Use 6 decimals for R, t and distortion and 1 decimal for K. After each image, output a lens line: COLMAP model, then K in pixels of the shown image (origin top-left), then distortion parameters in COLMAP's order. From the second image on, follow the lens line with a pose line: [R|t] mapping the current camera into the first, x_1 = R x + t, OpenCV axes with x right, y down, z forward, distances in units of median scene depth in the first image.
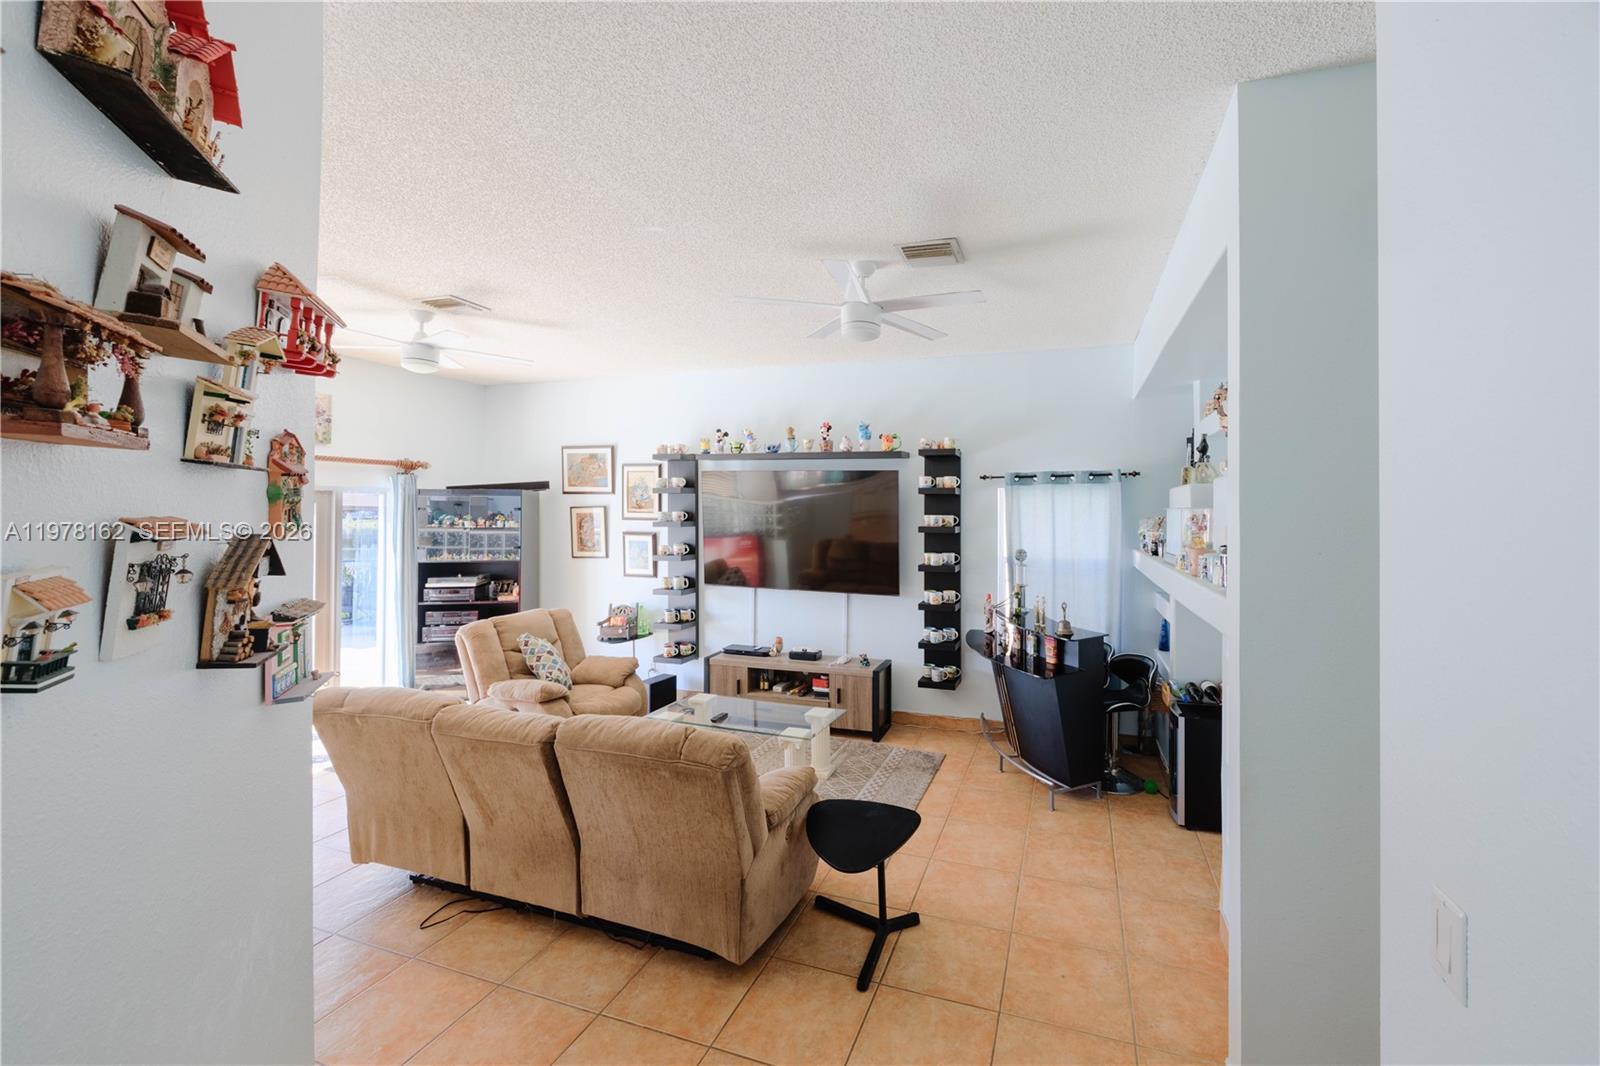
lens RADIAL K [[612.3, 0, 872.4], [0, 612.3, 514.3], [0, 0, 1]] dist [-0.007443, 0.000488]
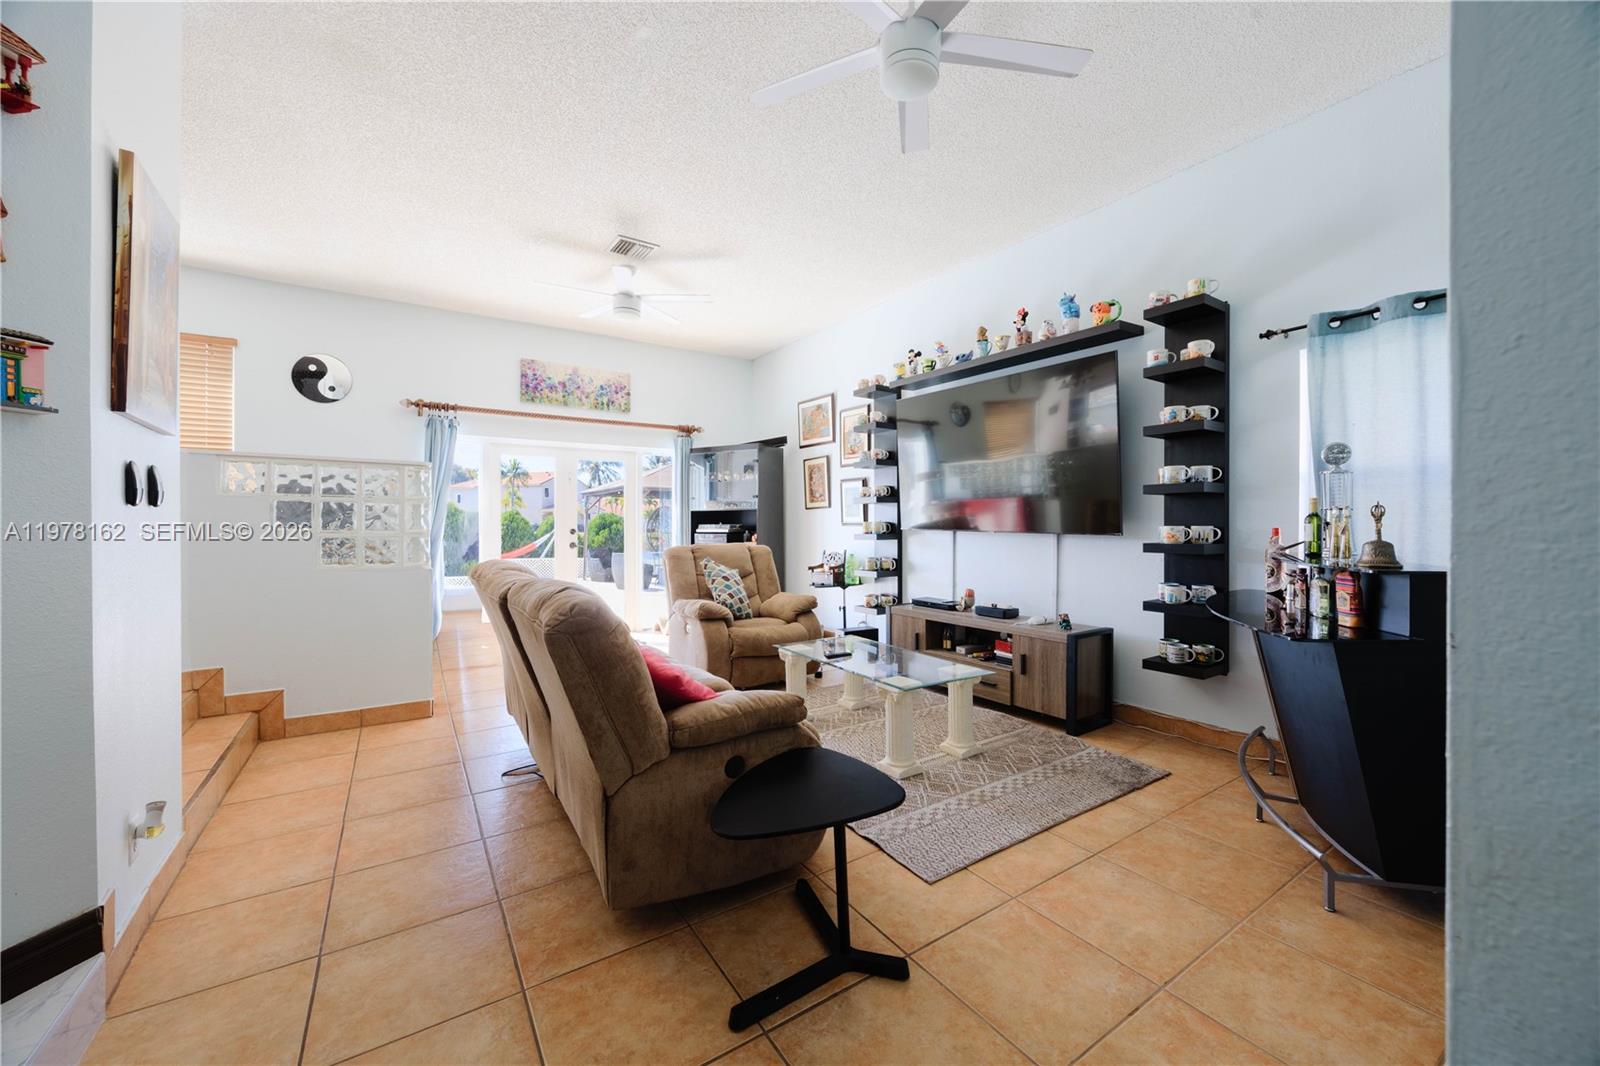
lens RADIAL K [[612.3, 0, 803.7], [0, 612.3, 522.4], [0, 0, 1]] dist [-0.007443, 0.000488]
pose [[0.788858, 0.000377, -0.614575, 0.185293], [0.005604, 0.999954, 0.007807, 0.113097], [0.614549, -0.009603, 0.788820, 0.243723]]
